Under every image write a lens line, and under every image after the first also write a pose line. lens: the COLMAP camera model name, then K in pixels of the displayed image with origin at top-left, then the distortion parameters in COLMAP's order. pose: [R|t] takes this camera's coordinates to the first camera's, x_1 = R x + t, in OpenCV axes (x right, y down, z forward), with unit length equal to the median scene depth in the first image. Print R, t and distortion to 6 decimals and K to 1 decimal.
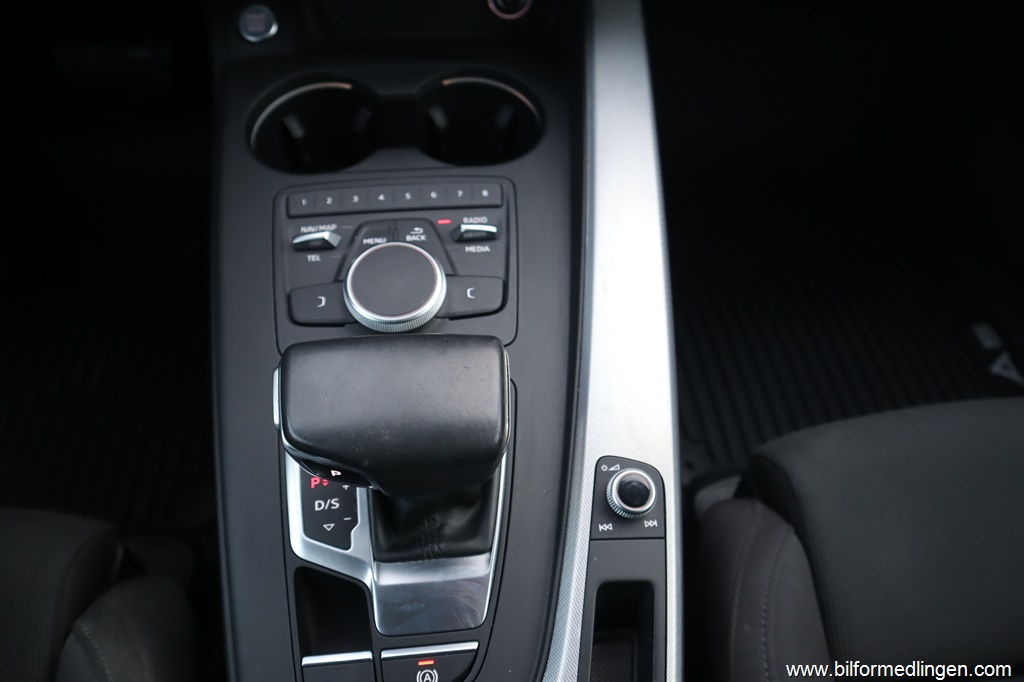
lens RADIAL K [[708.0, 0, 512.3], [0, 708.0, 336.7], [0, 0, 1]] dist [-0.123477, 0.077373]
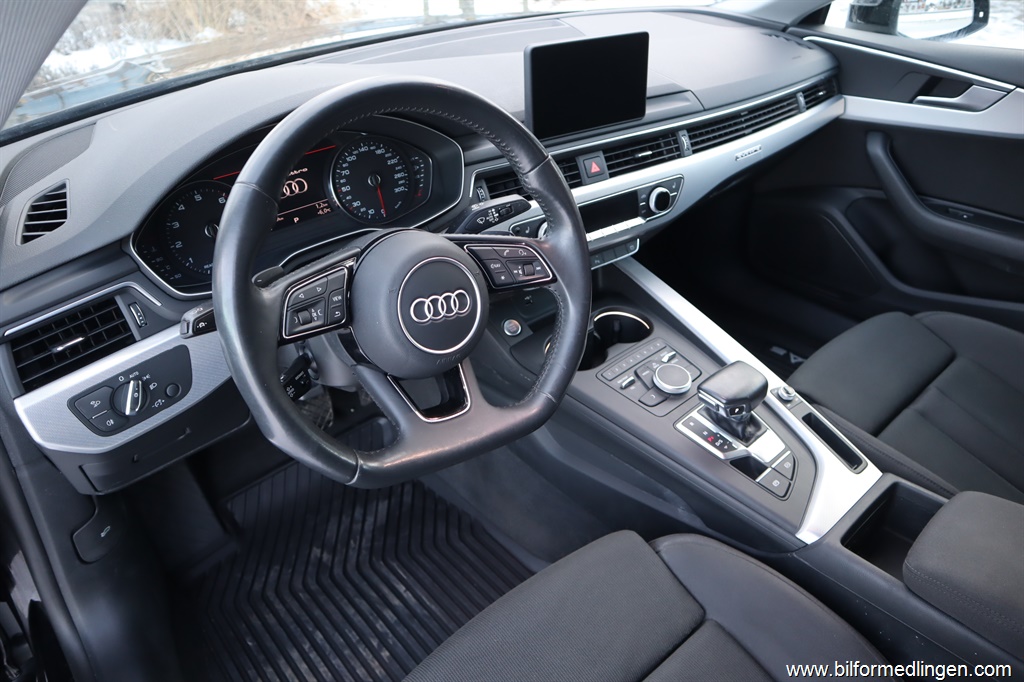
lens RADIAL K [[708.0, 0, 512.3], [0, 708.0, 336.7], [0, 0, 1]] dist [-0.123477, 0.077373]
pose [[0.814670, -0.369093, 0.447307, -1.672109], [0.506241, 0.828884, -0.238056, 0.115186], [-0.282901, 0.420383, 0.862117, -1.096924]]
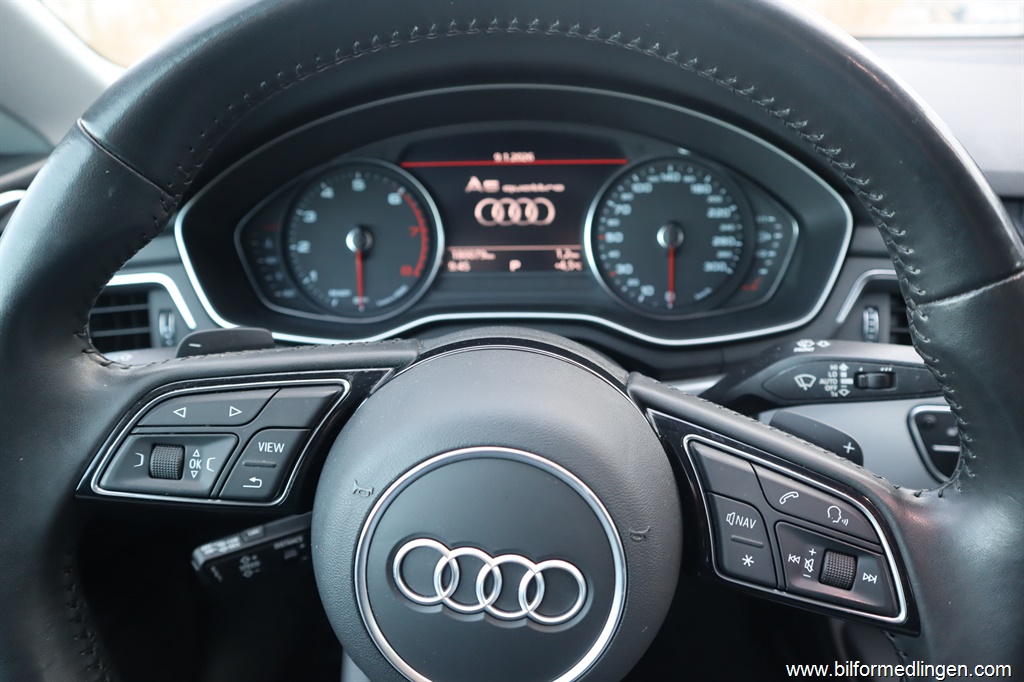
lens RADIAL K [[708.0, 0, 512.3], [0, 708.0, 336.7], [0, 0, 1]] dist [-0.123477, 0.077373]
pose [[0.990525, -0.003881, -0.137278, -0.956731], [-0.060577, 0.884754, -0.462105, -0.326700], [0.123250, 0.466043, 0.876136, -0.268541]]
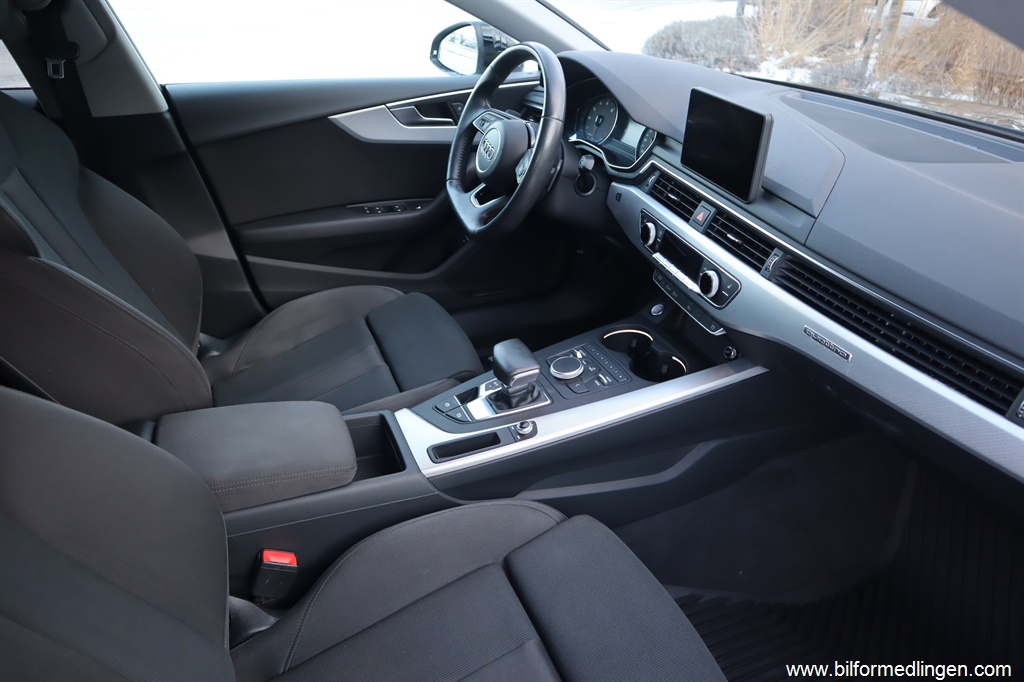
lens RADIAL K [[708.0, 0, 512.3], [0, 708.0, 336.7], [0, 0, 1]] dist [-0.123477, 0.077373]
pose [[0.305170, 0.435475, -0.846896, 2.152979], [-0.781045, 0.623253, 0.039036, -0.086371], [0.544830, 0.649551, 0.530324, -0.788341]]
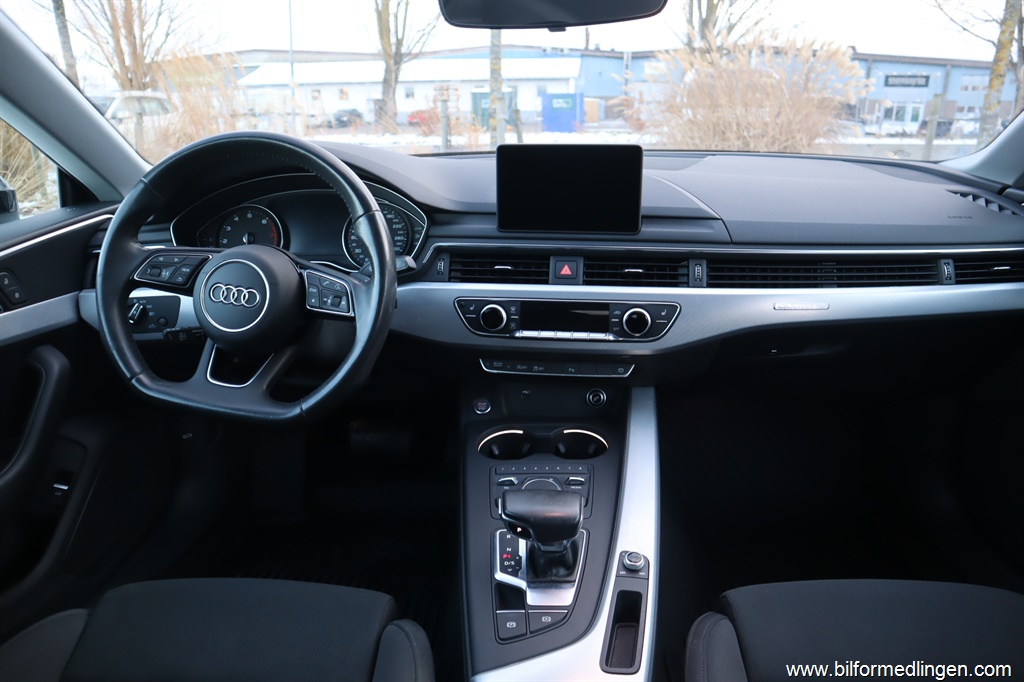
lens RADIAL K [[708.0, 0, 512.3], [0, 708.0, 336.7], [0, 0, 1]] dist [-0.123477, 0.077373]
pose [[0.986573, -0.011298, -0.162928, 0.128036], [-0.086551, 0.809831, -0.580244, 0.848713], [0.138499, 0.586554, 0.797980, -1.186570]]
